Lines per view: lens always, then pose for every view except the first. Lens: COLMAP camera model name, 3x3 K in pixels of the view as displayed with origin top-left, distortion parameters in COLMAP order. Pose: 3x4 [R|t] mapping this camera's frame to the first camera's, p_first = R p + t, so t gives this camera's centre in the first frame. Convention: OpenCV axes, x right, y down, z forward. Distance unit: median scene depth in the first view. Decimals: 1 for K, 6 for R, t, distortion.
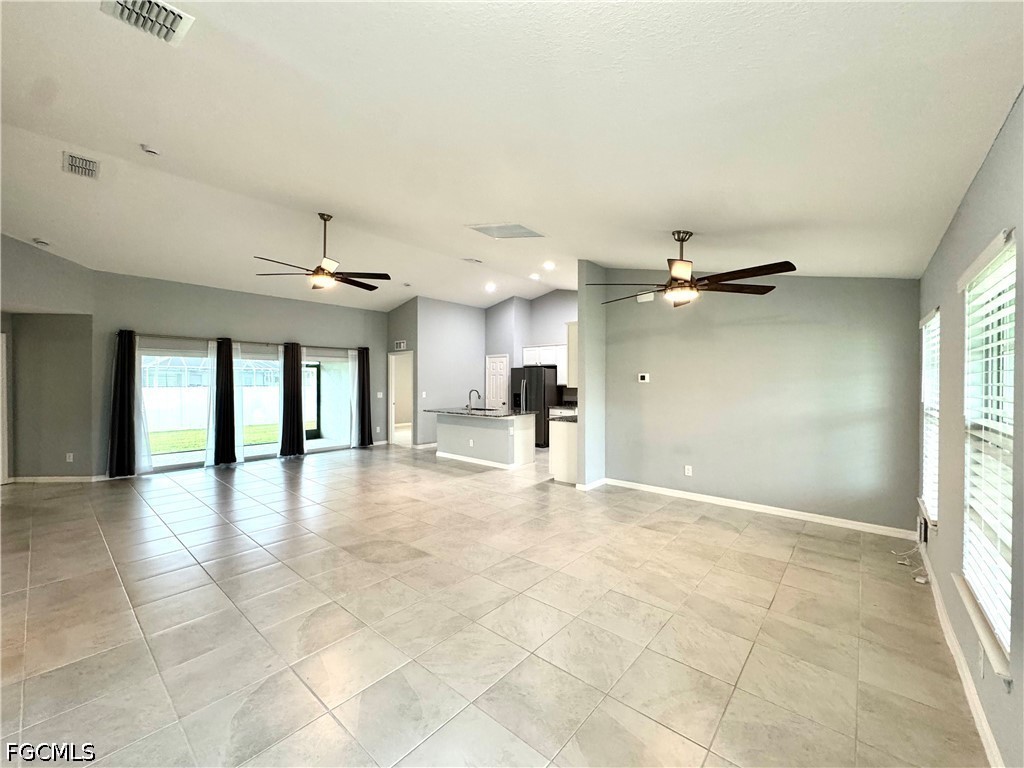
lens RADIAL K [[410.1, 0, 512.0], [0, 410.1, 384.0], [0, 0, 1]] dist [-0.001818, -0.000139]
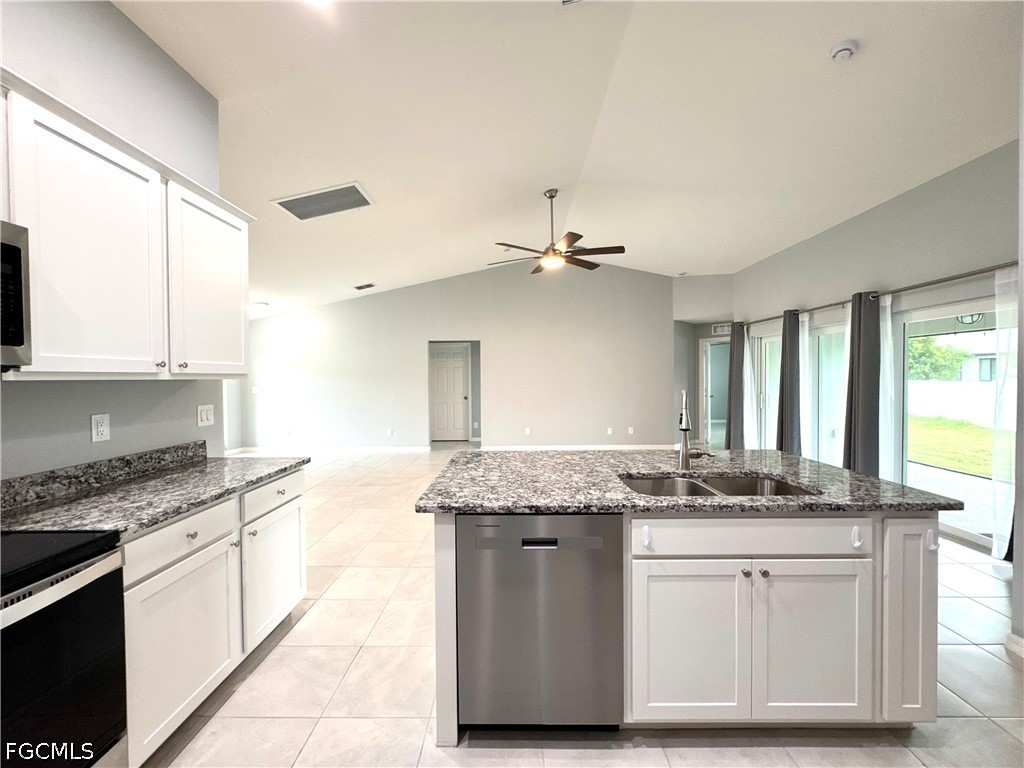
lens RADIAL K [[410.1, 0, 512.0], [0, 410.1, 384.0], [0, 0, 1]] dist [-0.001818, -0.000139]
pose [[-0.762343, 0.015275, -0.646993, 0.133073], [0.000771, 0.999742, 0.022695, 0.003239], [0.647173, 0.016803, -0.762158, 0.981882]]
